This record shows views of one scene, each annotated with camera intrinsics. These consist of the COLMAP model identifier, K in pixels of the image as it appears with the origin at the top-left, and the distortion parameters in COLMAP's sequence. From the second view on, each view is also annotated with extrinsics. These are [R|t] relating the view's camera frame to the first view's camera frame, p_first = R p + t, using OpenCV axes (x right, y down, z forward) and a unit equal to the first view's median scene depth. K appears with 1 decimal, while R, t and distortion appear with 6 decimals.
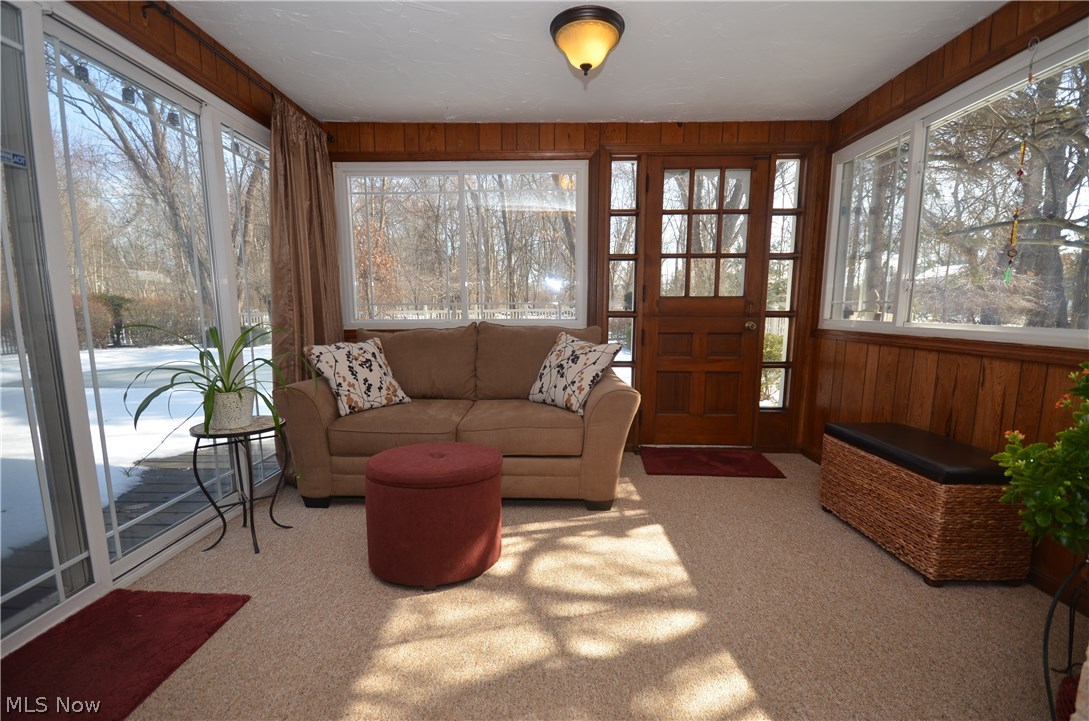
lens RADIAL K [[476.0, 0, 544.2], [0, 476.0, 374.6], [0, 0, 1]] dist [0.018184, -0.000351]
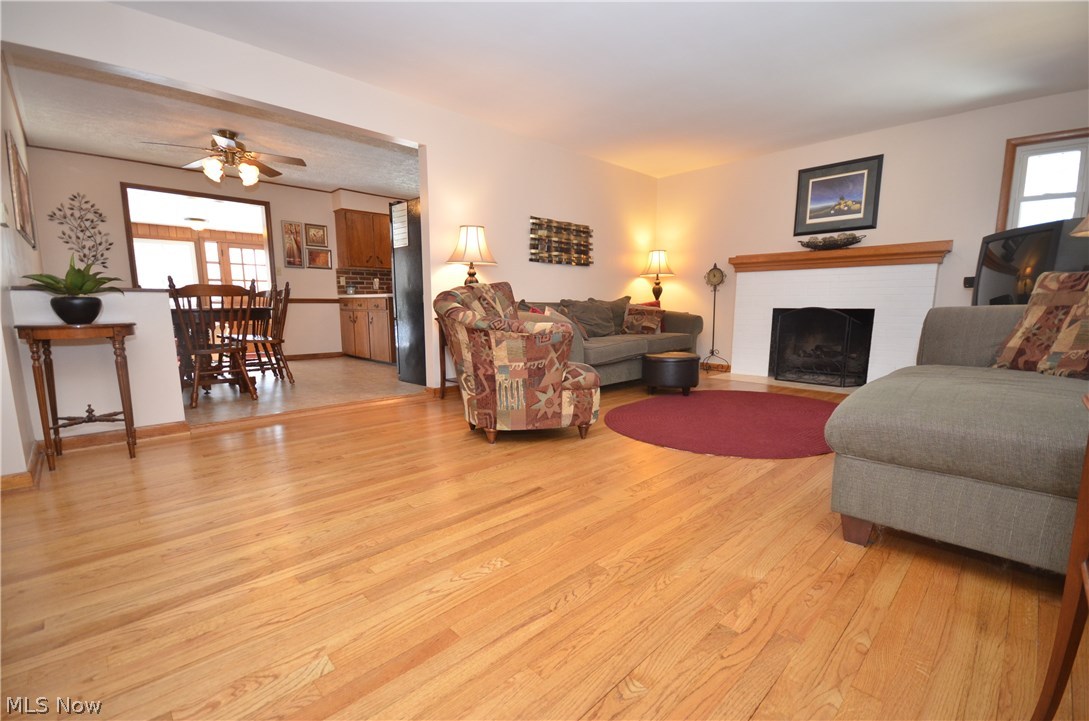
lens RADIAL K [[476.0, 0, 544.2], [0, 476.0, 374.6], [0, 0, 1]] dist [0.018184, -0.000351]
pose [[0.685175, -0.106152, 0.720602, -0.542460], [0.099780, 0.993676, 0.051504, 0.307576], [-0.721512, 0.036612, 0.691433, -2.060218]]
